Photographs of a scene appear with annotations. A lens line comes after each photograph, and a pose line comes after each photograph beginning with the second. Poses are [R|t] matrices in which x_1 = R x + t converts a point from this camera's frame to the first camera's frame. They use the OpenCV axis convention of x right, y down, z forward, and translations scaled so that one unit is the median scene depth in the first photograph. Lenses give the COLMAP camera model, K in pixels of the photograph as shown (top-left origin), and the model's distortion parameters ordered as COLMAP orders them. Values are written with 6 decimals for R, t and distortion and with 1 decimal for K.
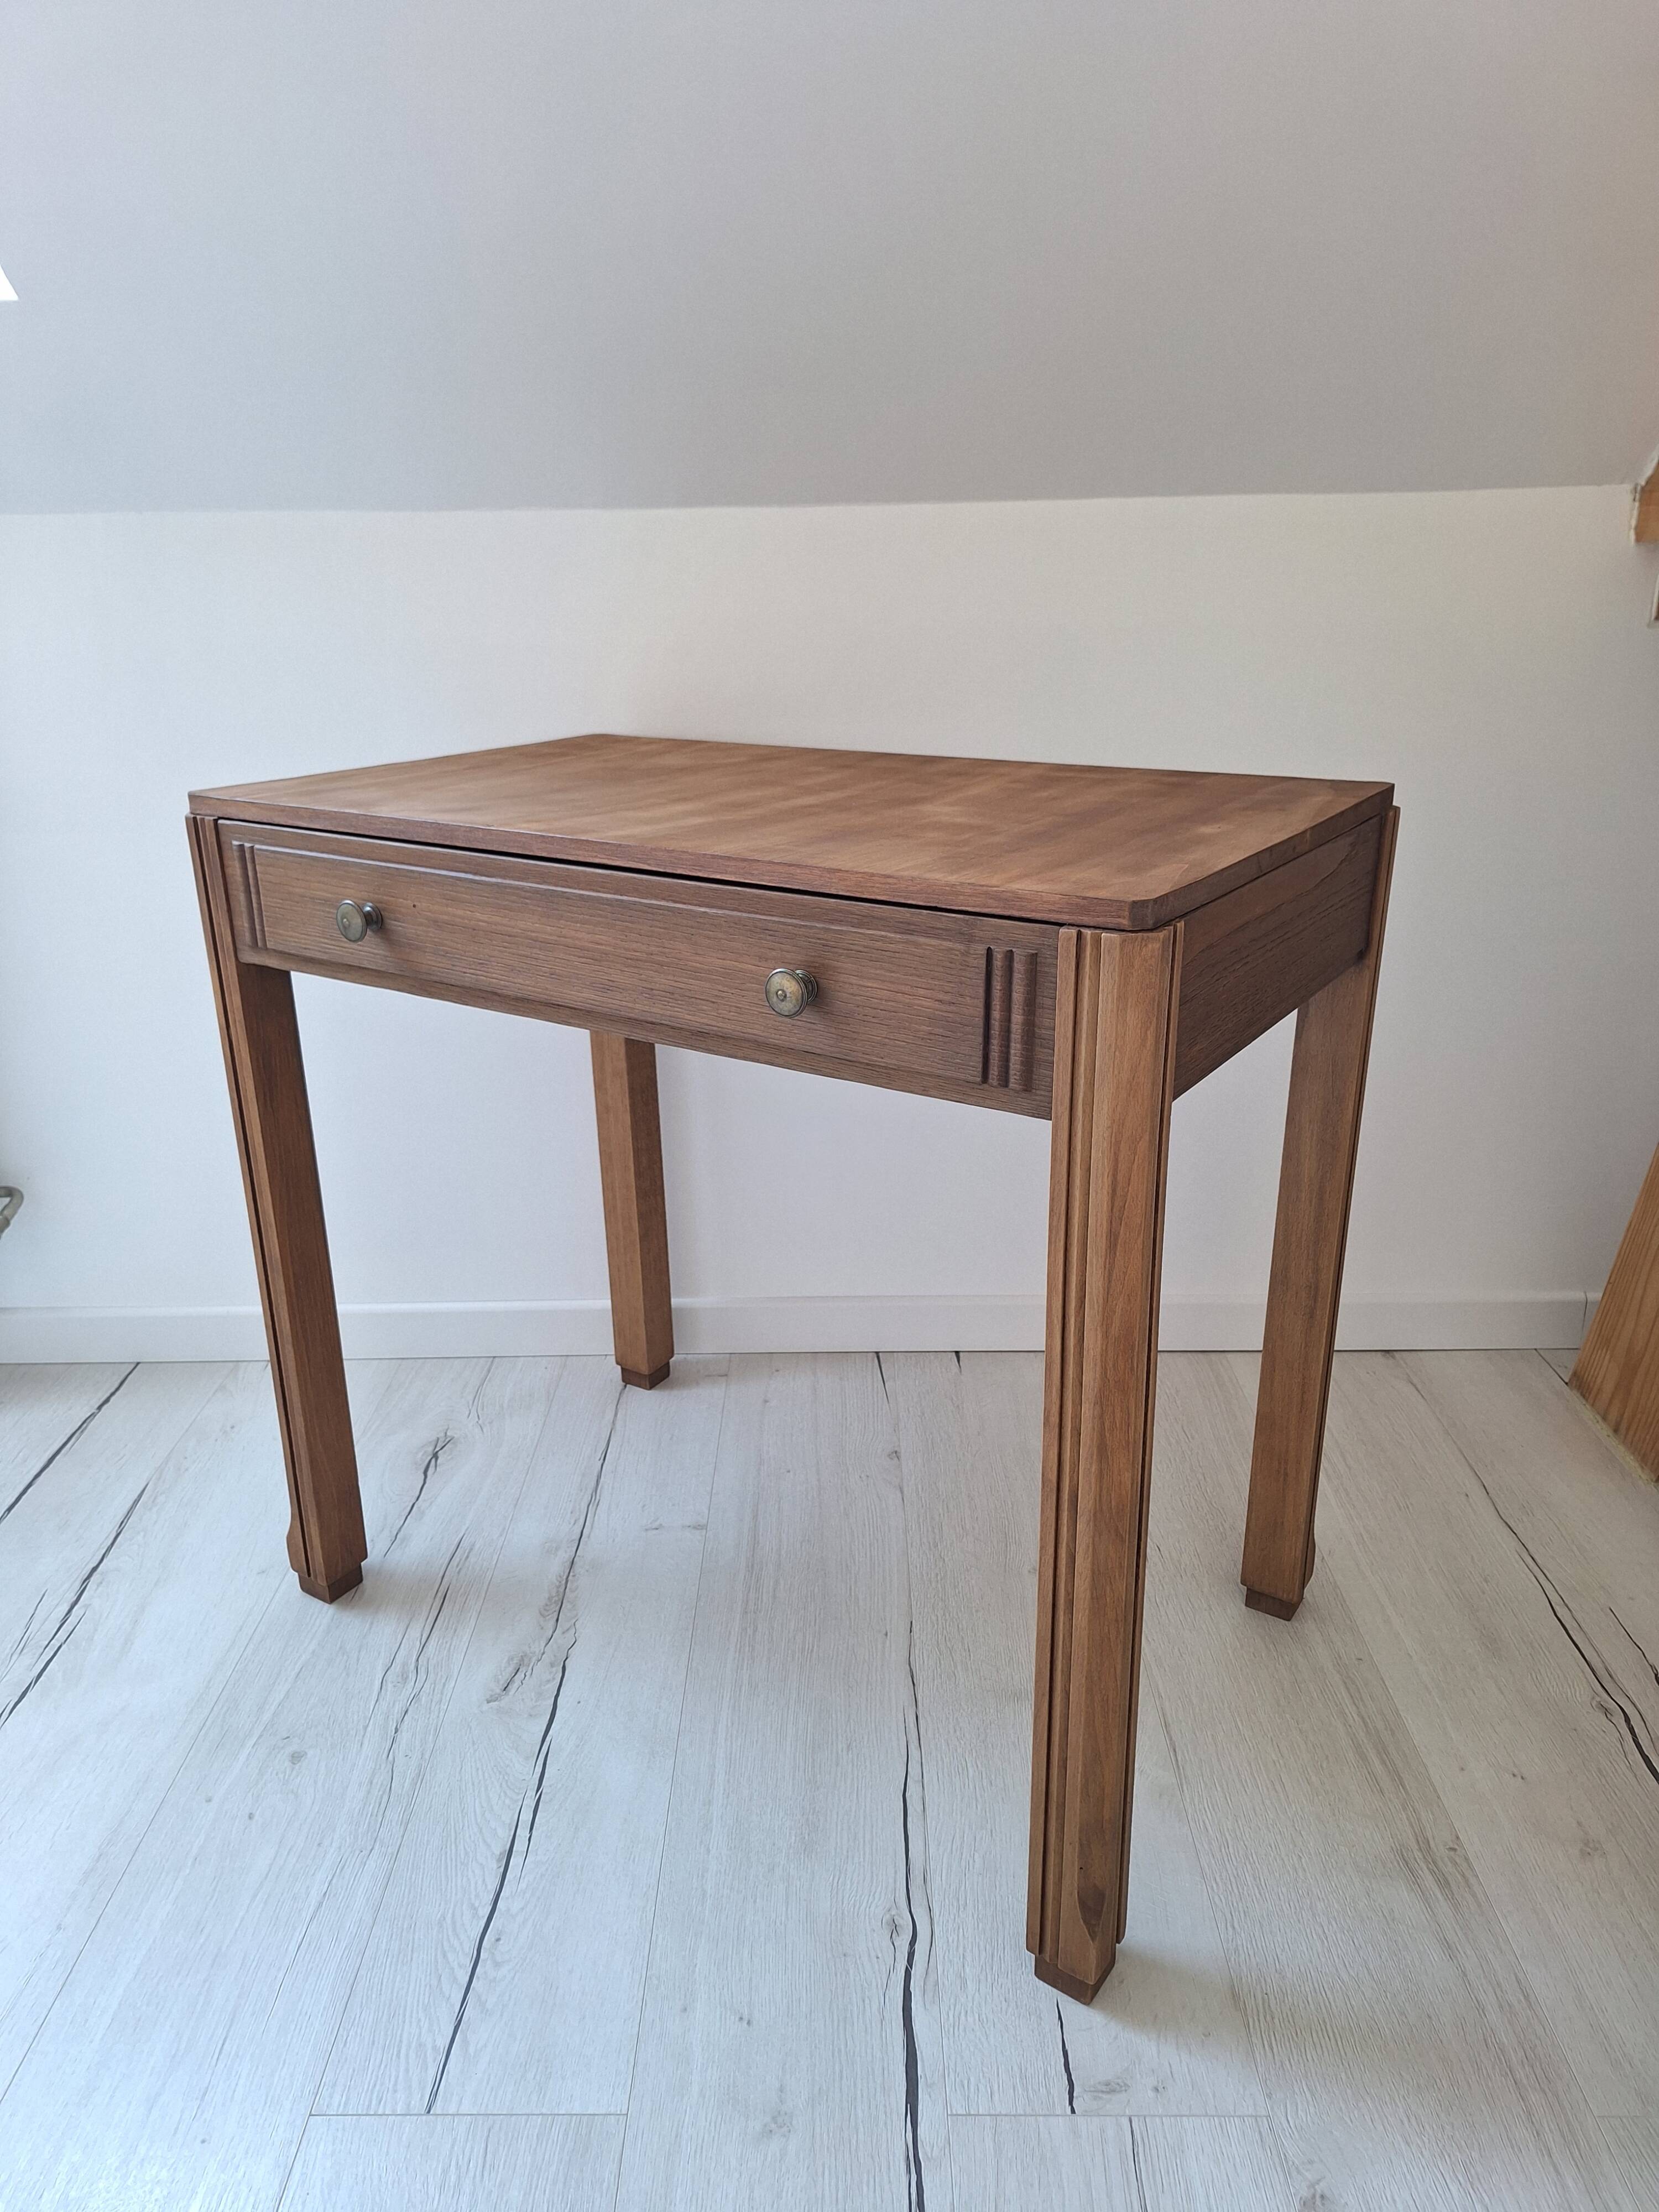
lens RADIAL K [[1543.4, 0, 819.9], [0, 1543.4, 1132.8], [0, 0, 1]] dist [0.054454, -0.051173]
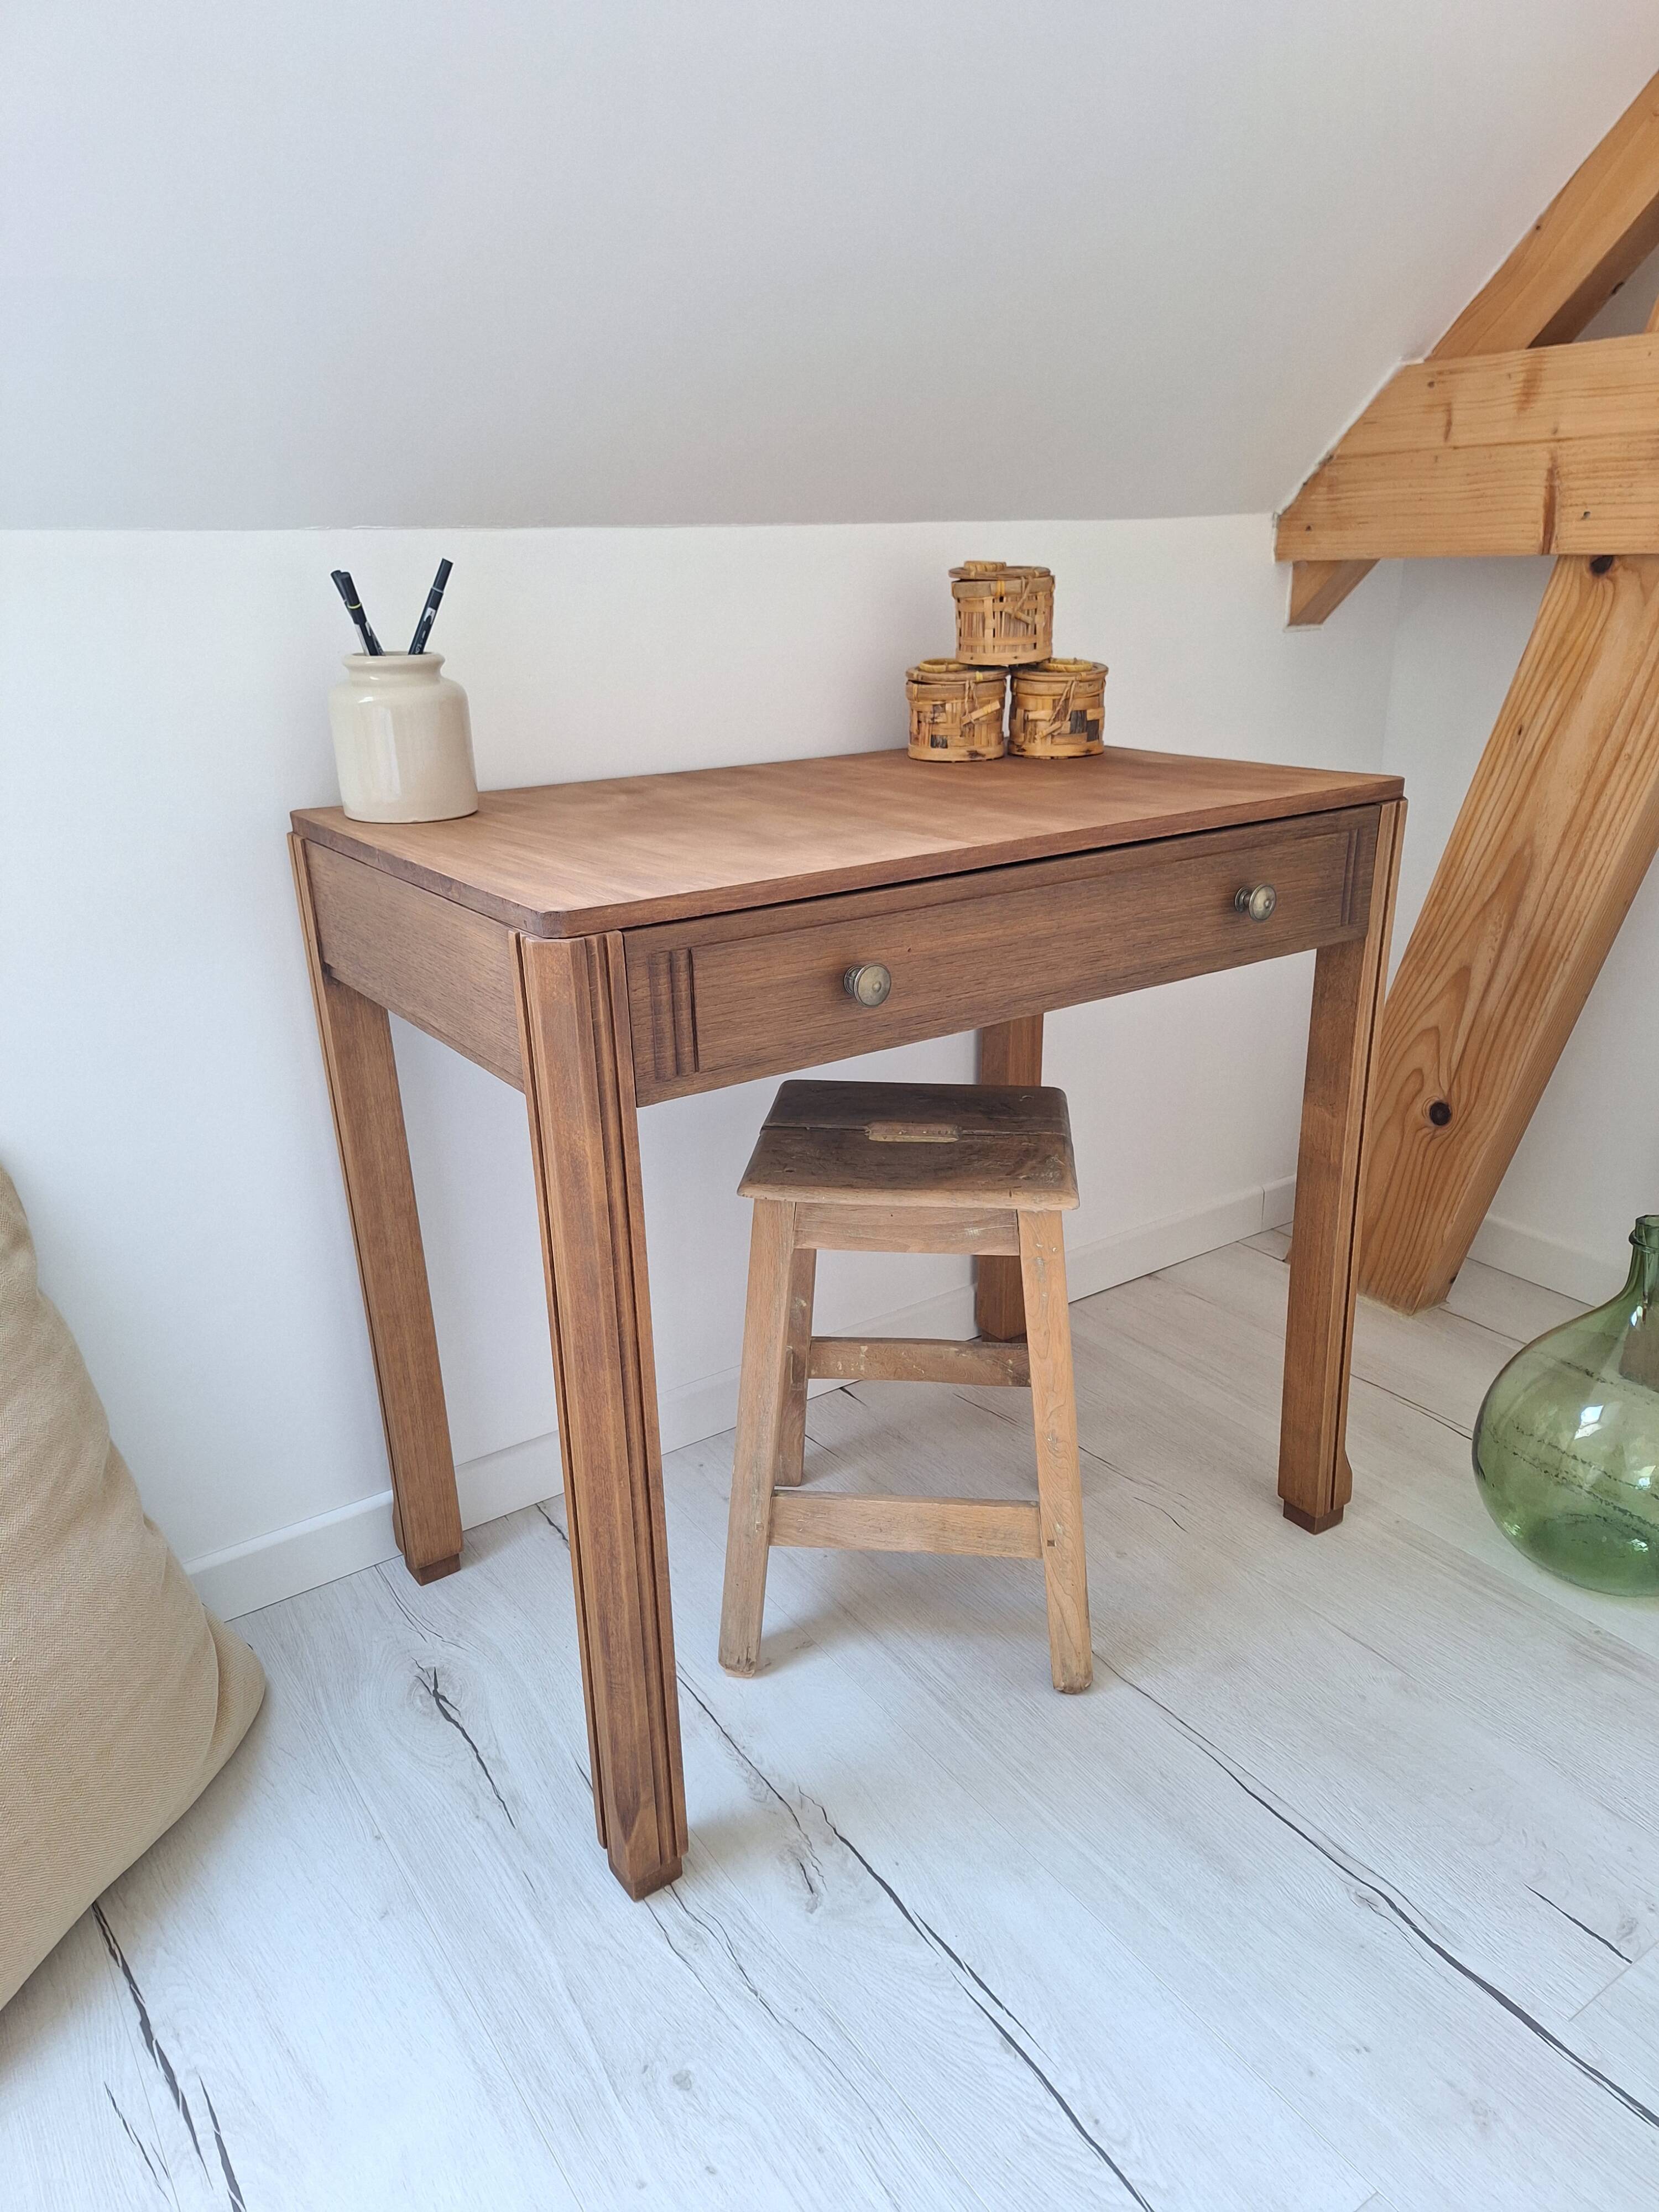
lens RADIAL K [[1543.4, 0, 829.1], [0, 1543.4, 1132.7], [0, 0, 1]] dist [0.054454, -0.051173]
pose [[0.816728, -0.206343, 0.538867, -0.620258], [0.210935, 0.976006, 0.054031, -0.106996], [-0.537087, 0.069538, 0.840656, 0.253153]]
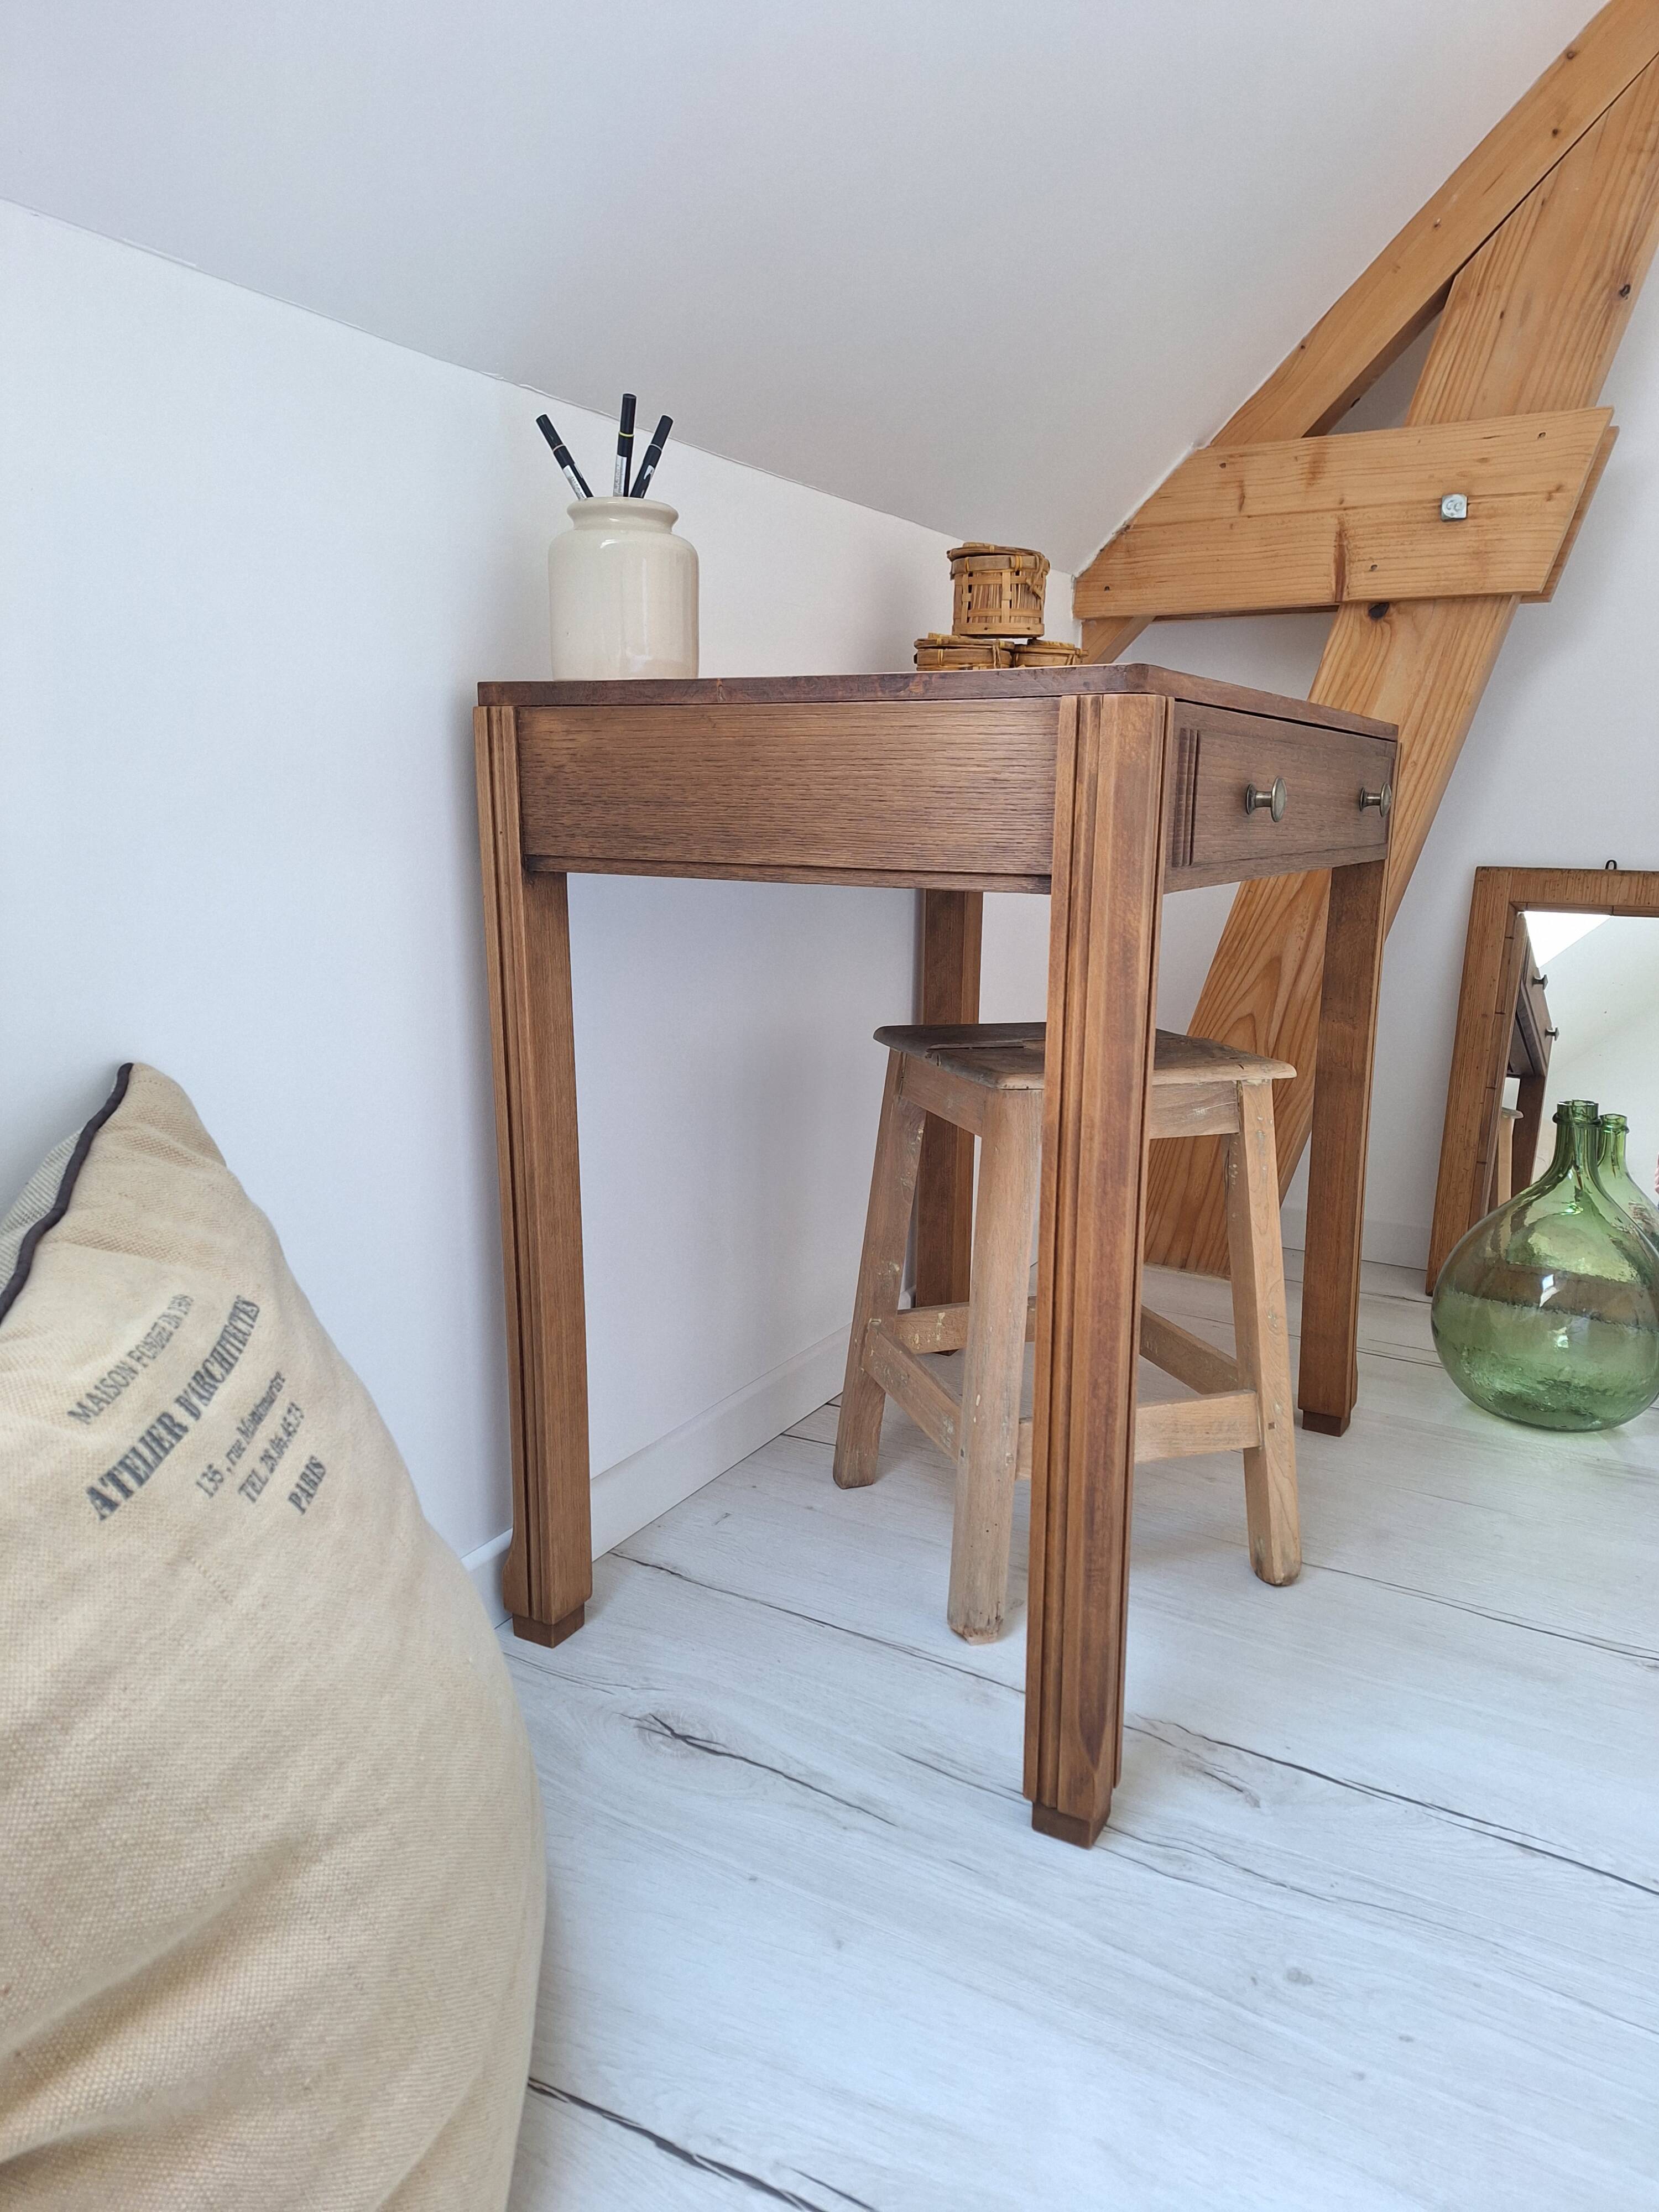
lens RADIAL K [[1543.4, 0, 838.7], [0, 1543.4, 1115.2], [0, 0, 1]] dist [0.054454, -0.051173]
pose [[0.482053, -0.158694, 0.861650, -1.014812], [0.288733, 0.957296, 0.014777, -0.051753], [-0.827199, 0.241663, 0.507288, 0.730158]]
